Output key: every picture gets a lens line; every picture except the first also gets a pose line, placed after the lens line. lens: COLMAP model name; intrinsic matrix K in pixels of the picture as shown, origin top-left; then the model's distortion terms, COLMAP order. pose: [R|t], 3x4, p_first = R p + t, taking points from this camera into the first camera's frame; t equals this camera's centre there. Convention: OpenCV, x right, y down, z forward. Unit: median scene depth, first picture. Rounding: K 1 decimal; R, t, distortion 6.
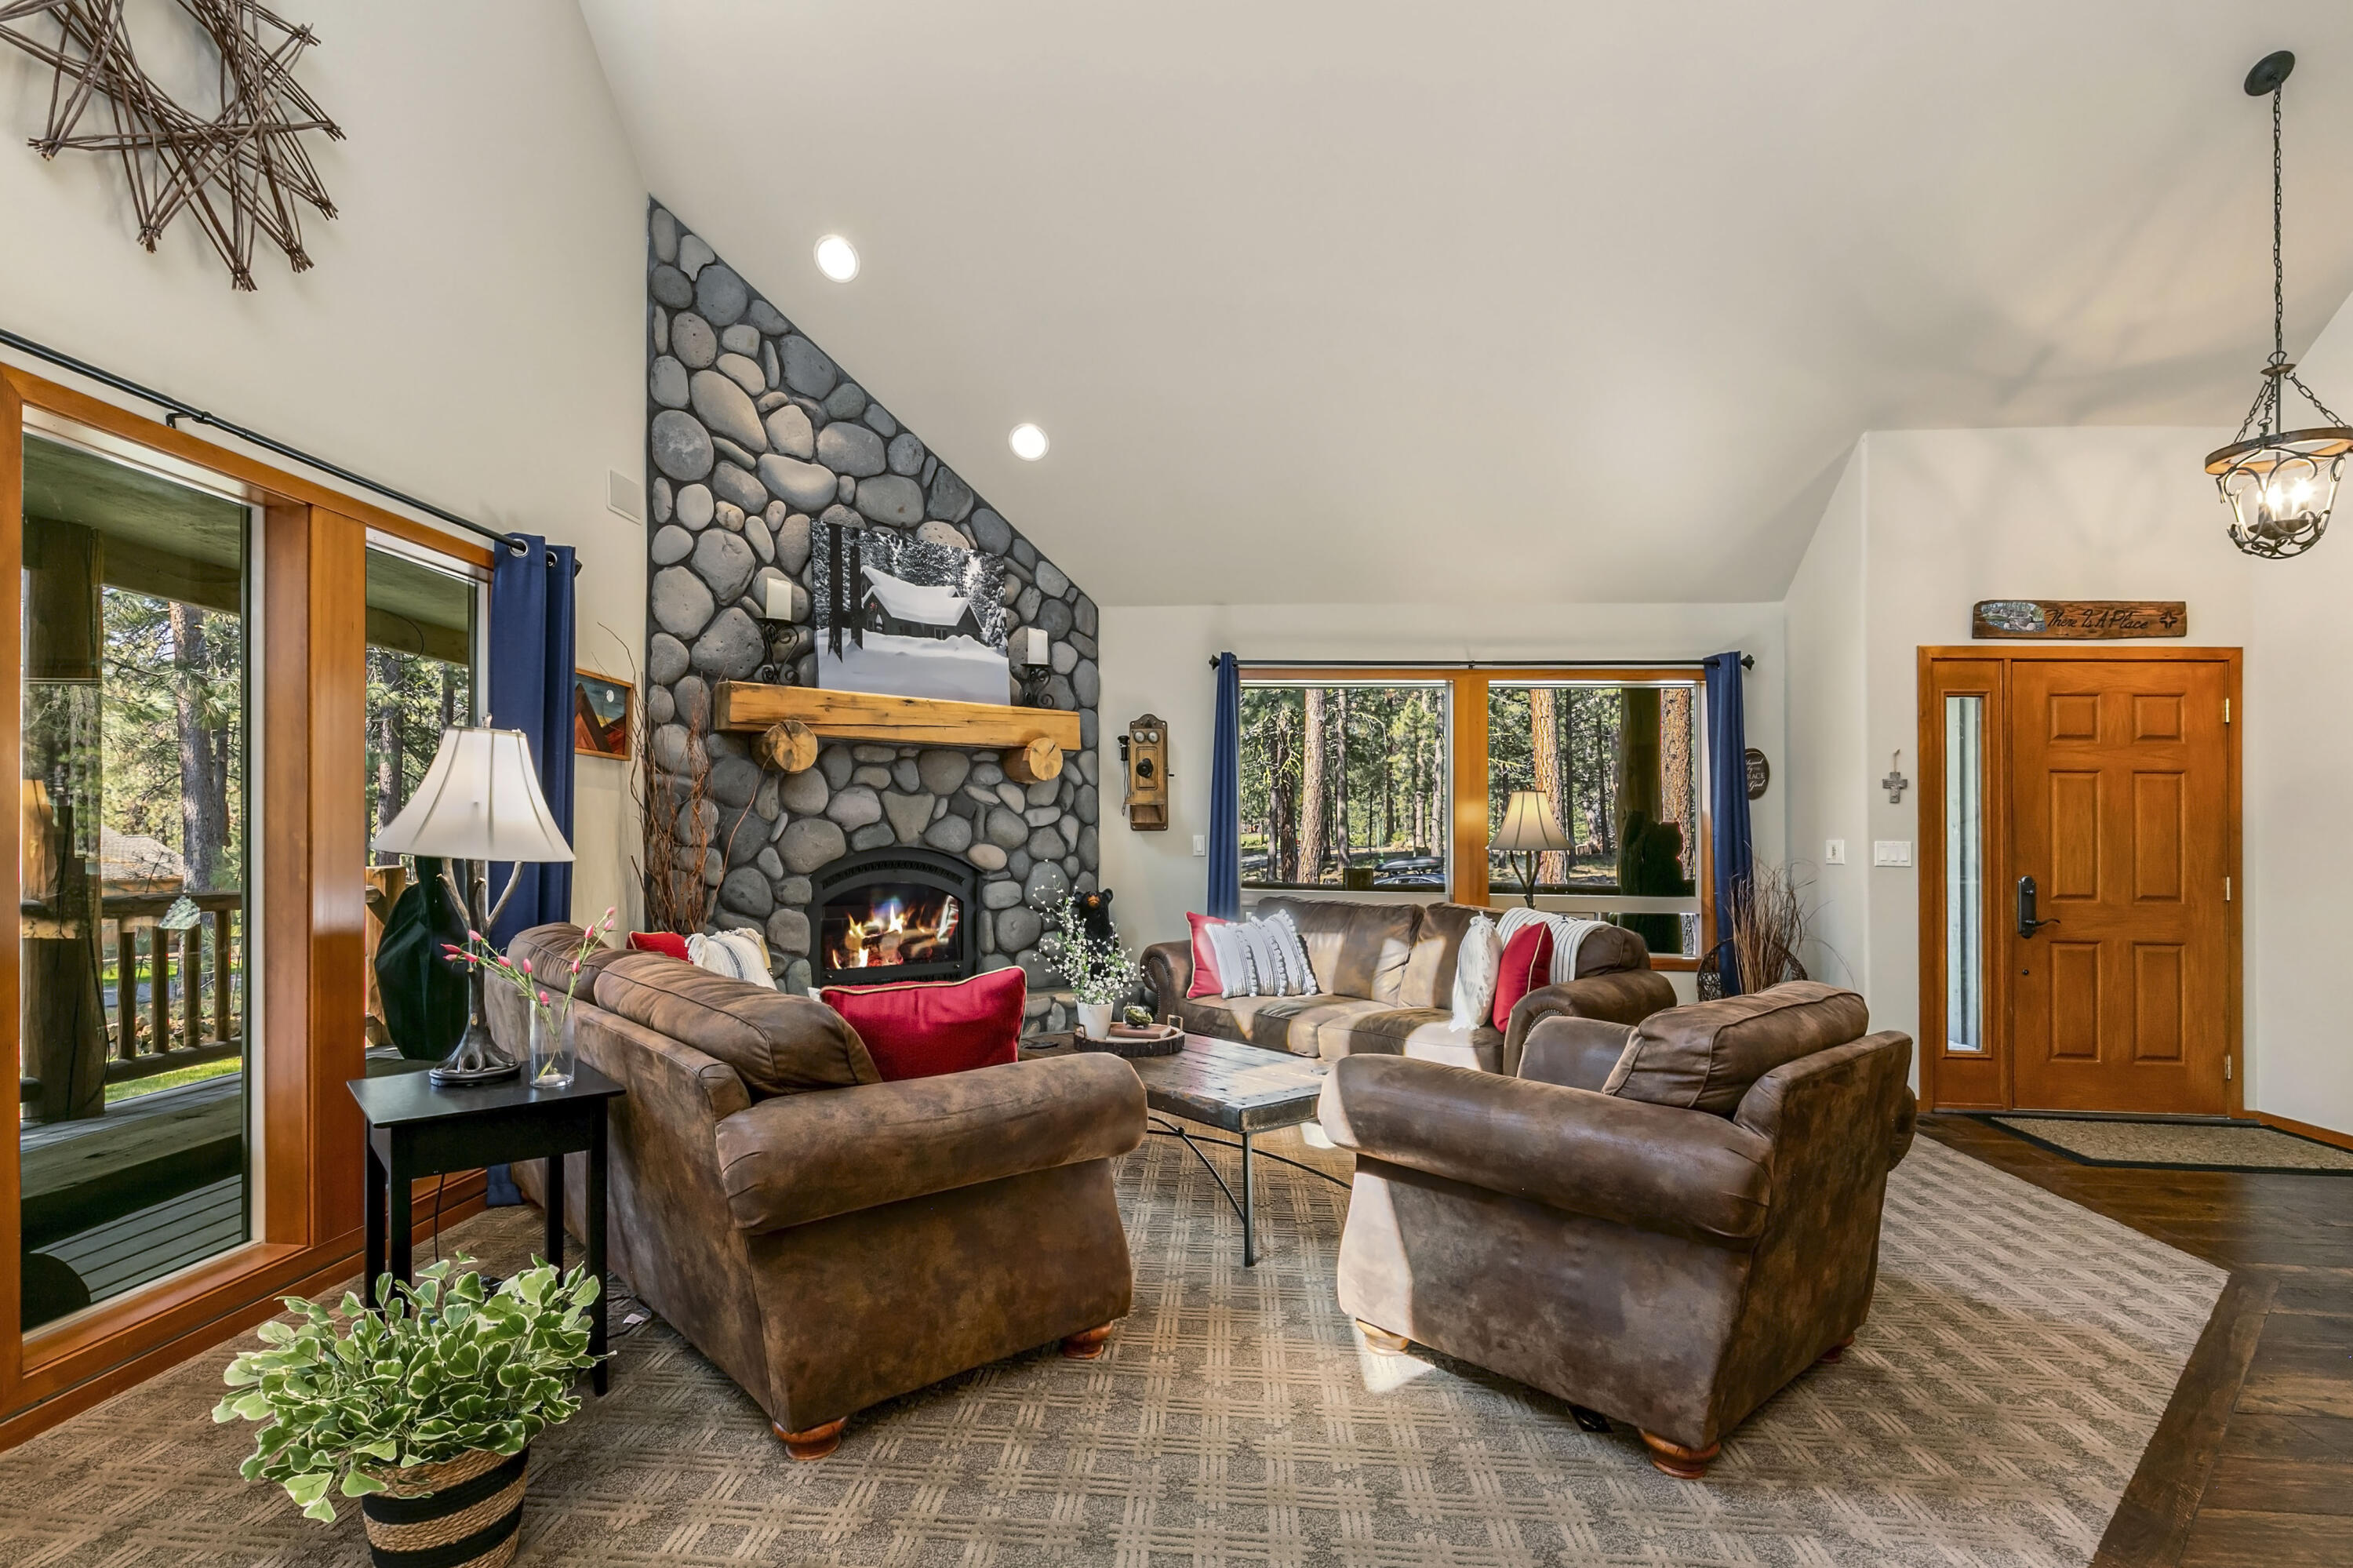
lens RADIAL K [[1154.6, 0, 1183.1], [0, 1154.6, 808.0], [0, 0, 1]] dist [-0.002951, -0.001058]
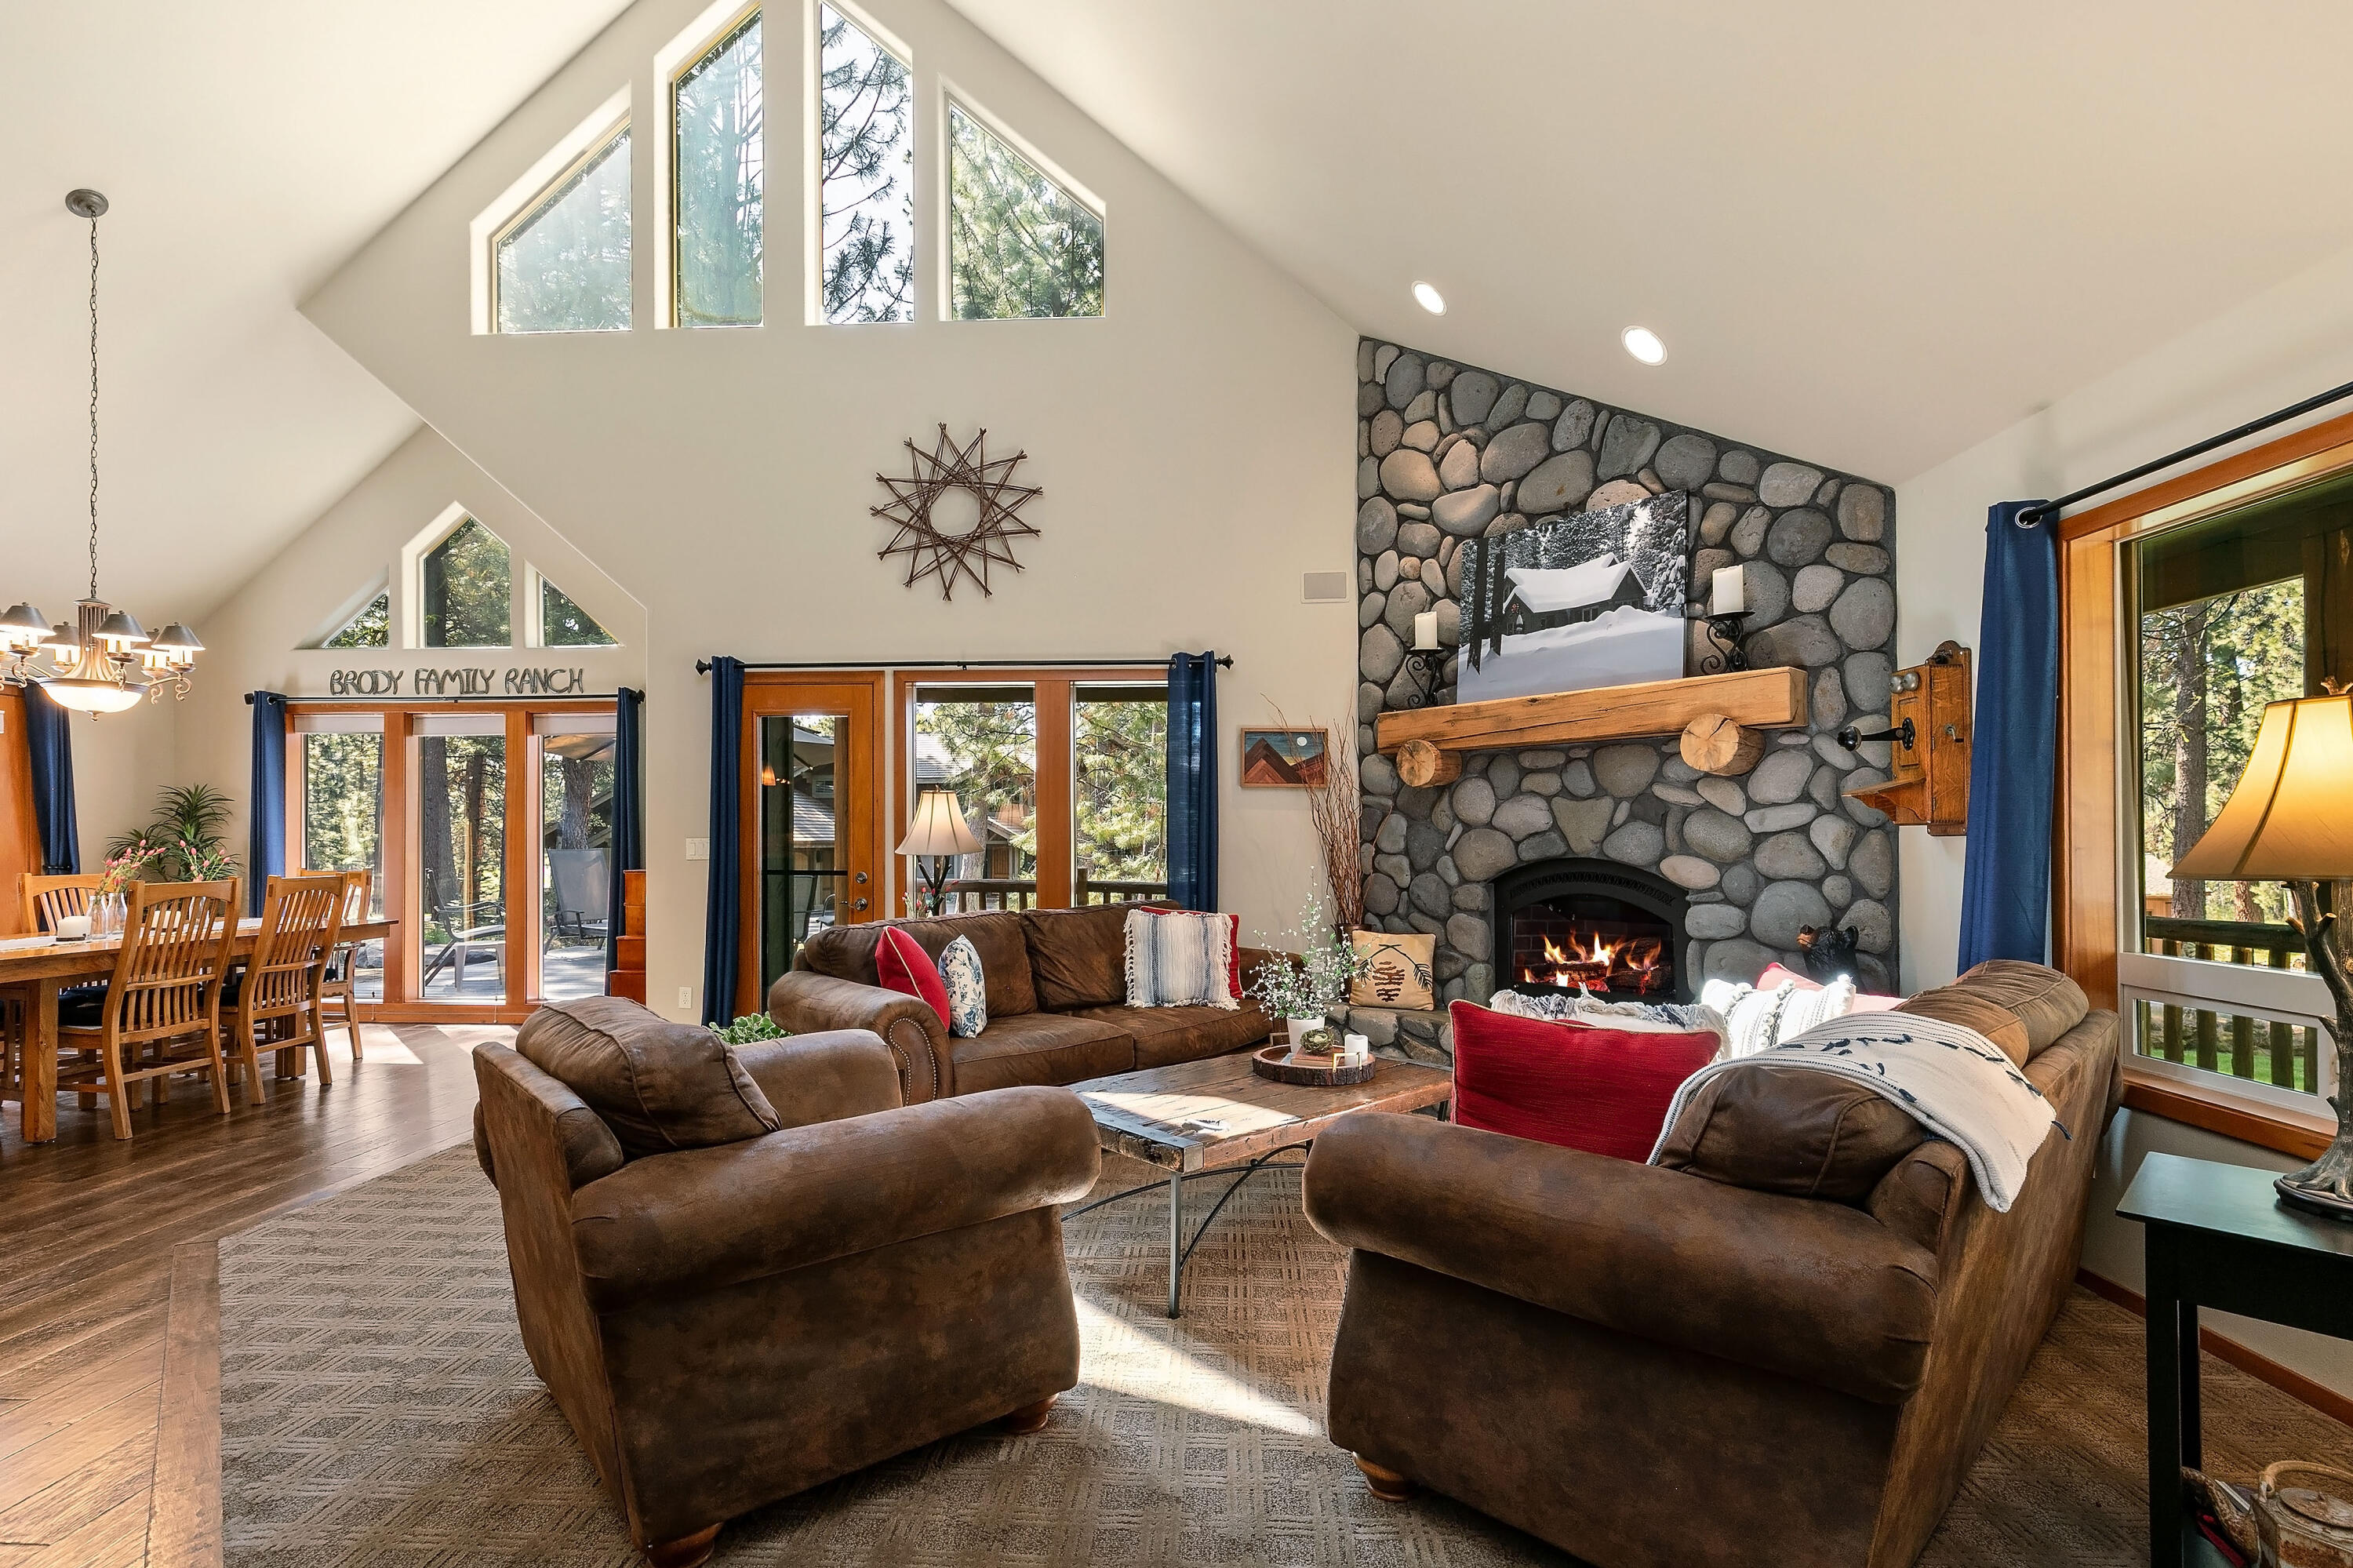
lens RADIAL K [[1083.3, 0, 1195.3], [0, 1083.3, 785.3], [0, 0, 1]] dist [0.001444, -0.000146]
pose [[-0.015812, -0.047004, -0.998770, 0.635072], [0.030691, 0.998401, -0.047472, 0.008479], [0.999404, -0.031404, -0.014344, 0.740355]]
